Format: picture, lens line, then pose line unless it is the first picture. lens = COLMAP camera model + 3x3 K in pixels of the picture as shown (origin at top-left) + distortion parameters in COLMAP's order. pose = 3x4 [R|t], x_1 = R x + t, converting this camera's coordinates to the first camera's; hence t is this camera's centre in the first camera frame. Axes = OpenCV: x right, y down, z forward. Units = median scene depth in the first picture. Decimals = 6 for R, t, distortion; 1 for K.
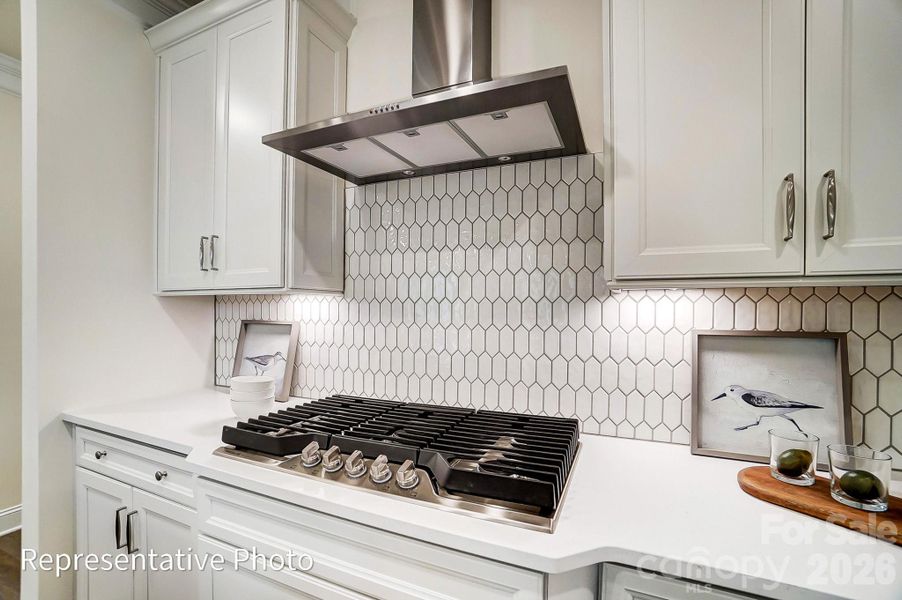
lens RADIAL K [[420.9, 0, 451.0], [0, 420.9, 300.0], [0, 0, 1]] dist [-0.010474, -0.000167]
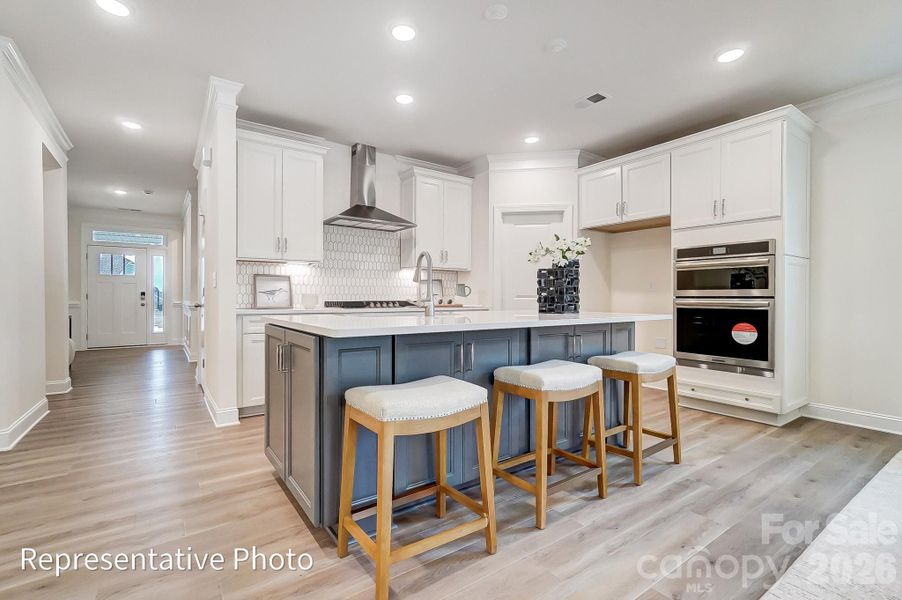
lens RADIAL K [[406.1, 0, 422.7], [0, 406.1, 298.0], [0, 0, 1]] dist [0.001080, 0.000385]
pose [[0.504111, -0.001089, 0.863638, -1.887155], [-0.023314, 0.999618, 0.014870, 0.124832], [-0.863324, -0.027631, 0.503893, -0.724336]]
